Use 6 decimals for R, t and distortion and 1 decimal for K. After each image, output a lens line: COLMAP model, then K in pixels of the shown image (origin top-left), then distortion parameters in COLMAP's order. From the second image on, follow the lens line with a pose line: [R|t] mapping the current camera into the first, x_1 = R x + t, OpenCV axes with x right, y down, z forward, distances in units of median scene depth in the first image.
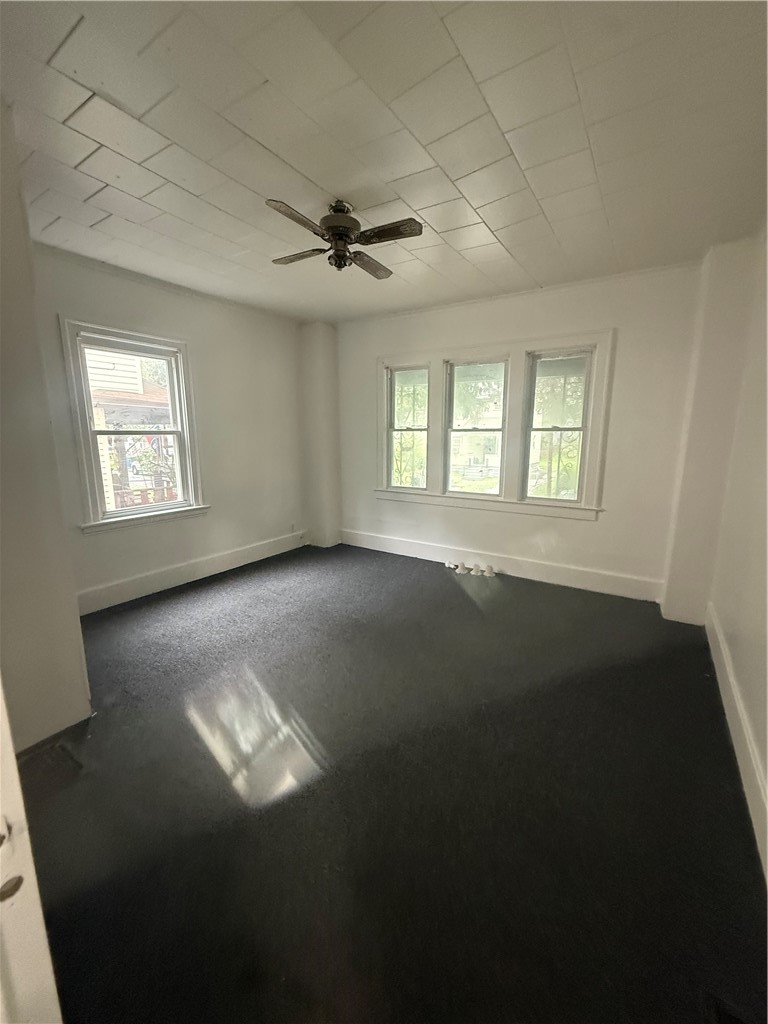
lens RADIAL K [[408.9, 0, 384.0], [0, 408.9, 512.0], [0, 0, 1]] dist [-0.003408, -0.000430]
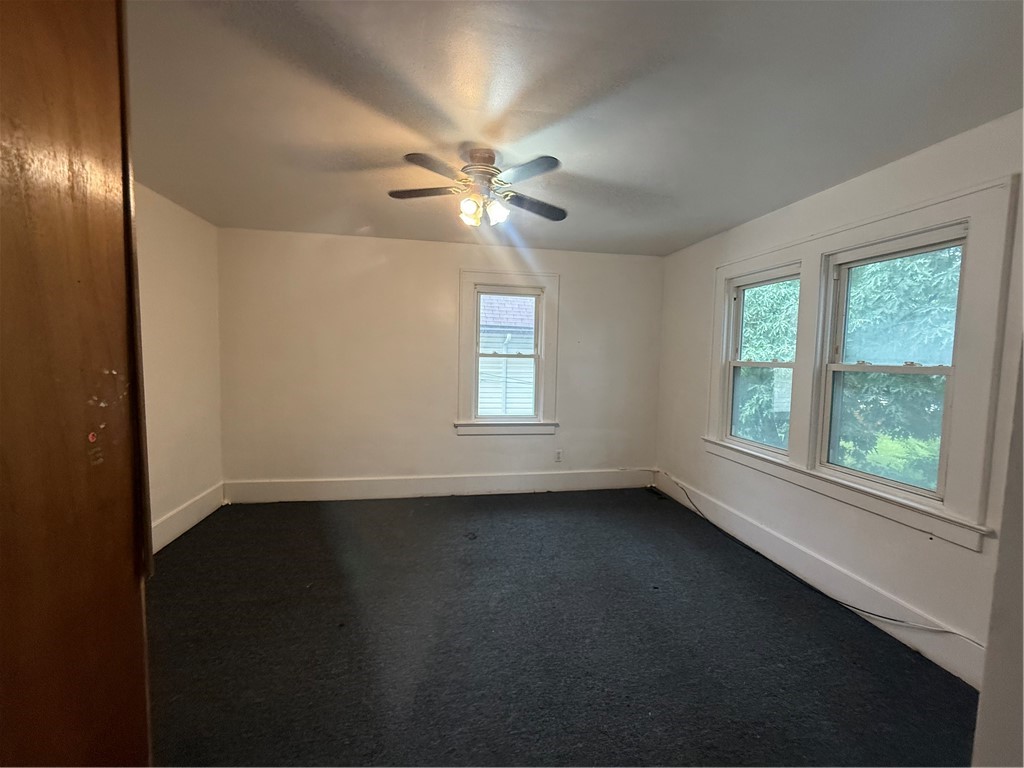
lens RADIAL K [[408.9, 0, 512.0], [0, 408.9, 384.0], [0, 0, 1]] dist [-0.003408, -0.000430]
pose [[0.687335, 0.064836, -0.723441, 0.470469], [-0.153907, 0.986392, -0.057824, -0.060522], [0.709847, 0.151087, 0.687961, 0.270647]]
